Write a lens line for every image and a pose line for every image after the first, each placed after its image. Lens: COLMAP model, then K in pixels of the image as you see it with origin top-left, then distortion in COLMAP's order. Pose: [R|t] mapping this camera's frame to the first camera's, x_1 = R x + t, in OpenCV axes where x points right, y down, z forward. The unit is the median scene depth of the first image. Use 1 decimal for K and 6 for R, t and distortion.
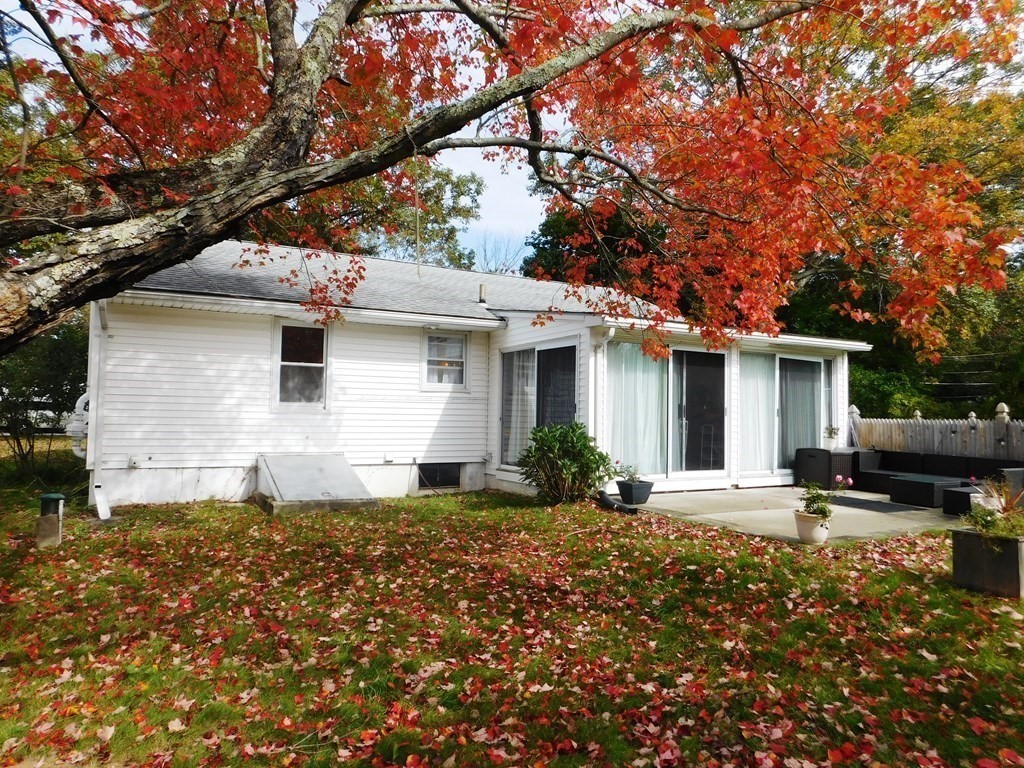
lens RADIAL K [[728.0, 0, 513.4], [0, 728.0, 380.0], [0, 0, 1]] dist [0.003623, 0.012308]
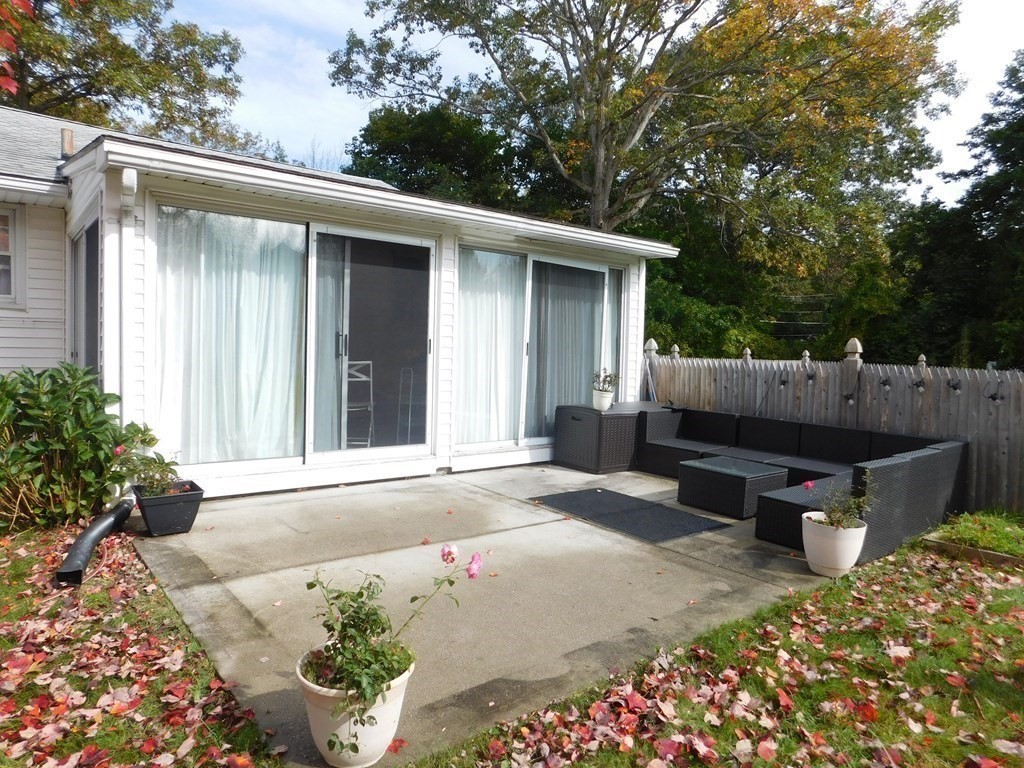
lens RADIAL K [[686.6, 0, 510.3], [0, 686.6, 383.7], [0, 0, 1]] dist [-0.035947, 0.005063]
pose [[0.987740, 0.003731, 0.156066, 0.243865], [-0.019237, 0.995004, 0.097965, 0.016366], [-0.154921, -0.099766, 0.982876, 0.401002]]
